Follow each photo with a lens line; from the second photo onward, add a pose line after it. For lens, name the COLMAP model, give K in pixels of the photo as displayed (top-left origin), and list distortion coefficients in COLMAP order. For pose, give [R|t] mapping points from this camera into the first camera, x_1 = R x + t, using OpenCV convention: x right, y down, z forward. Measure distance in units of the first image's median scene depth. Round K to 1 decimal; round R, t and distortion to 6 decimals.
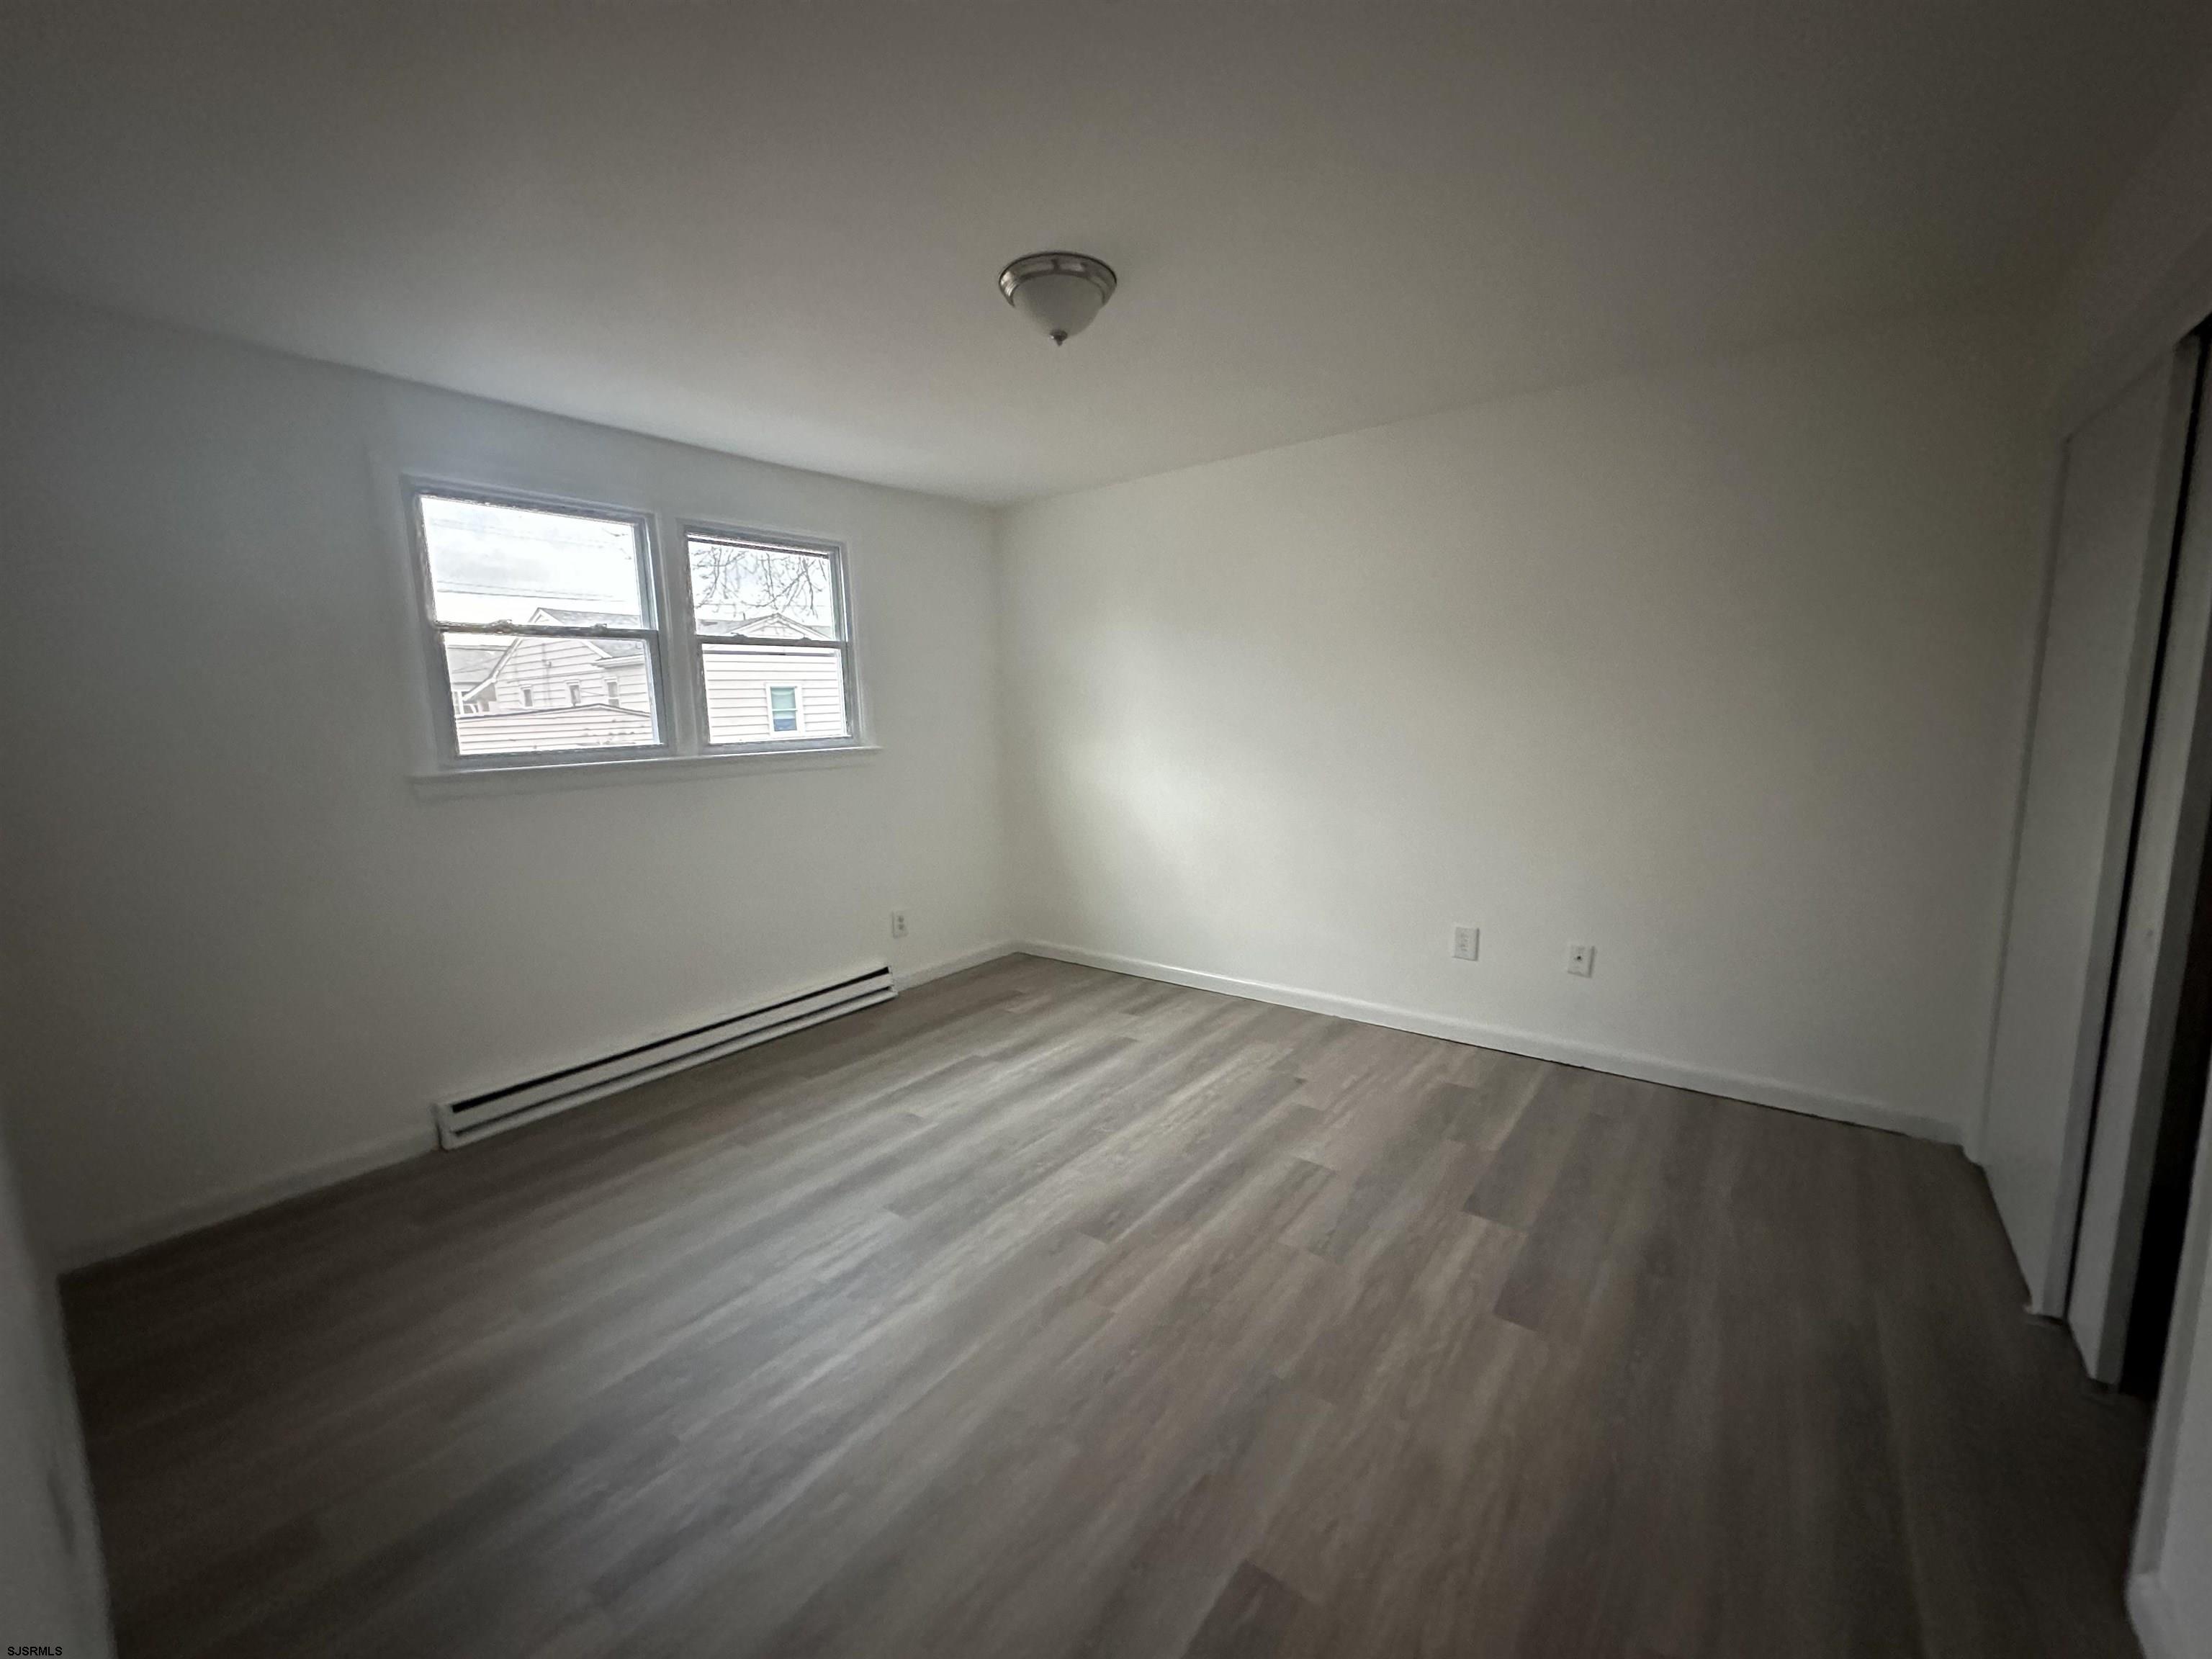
lens RADIAL K [[883.2, 0, 1098.0], [0, 883.2, 824.4], [0, 0, 1]] dist [-0.001446, 0.000116]
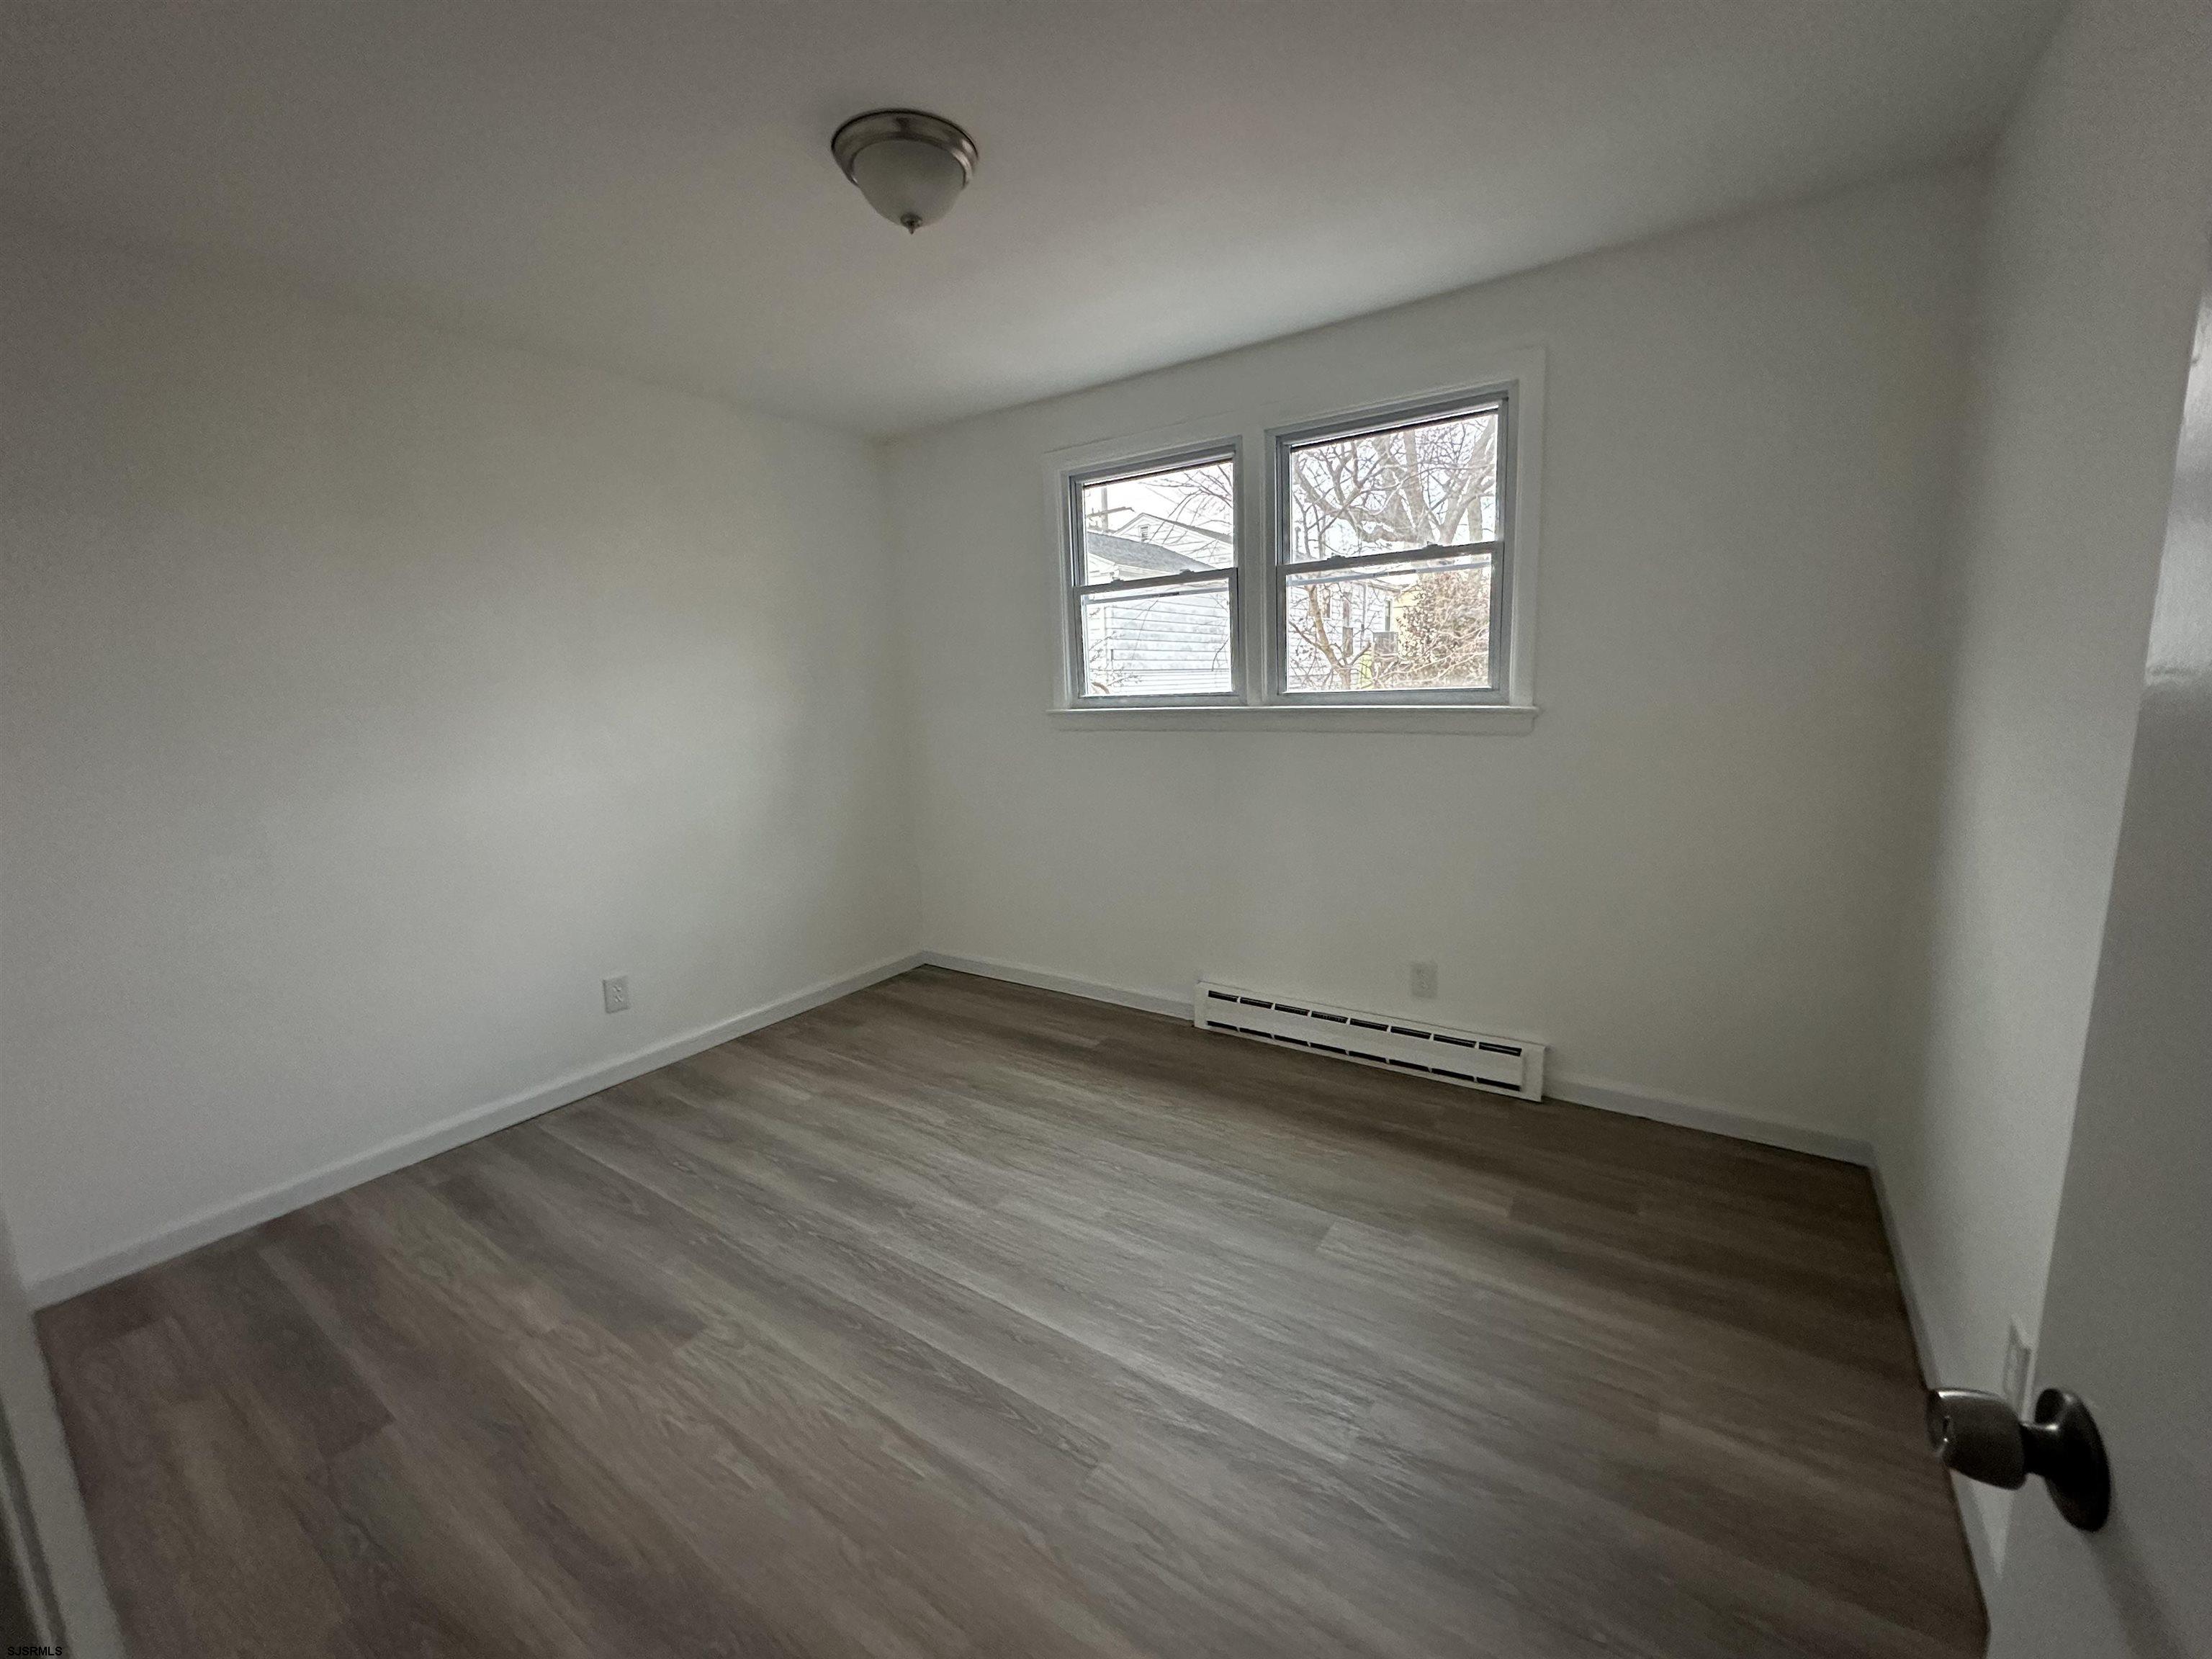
lens RADIAL K [[883.2, 0, 1098.0], [0, 883.2, 824.4], [0, 0, 1]] dist [-0.001446, 0.000116]
pose [[0.058673, 0.192565, -0.979529, 0.429447], [-0.106045, 0.976869, 0.185690, -0.108918], [0.992629, 0.092979, 0.077736, 0.781209]]
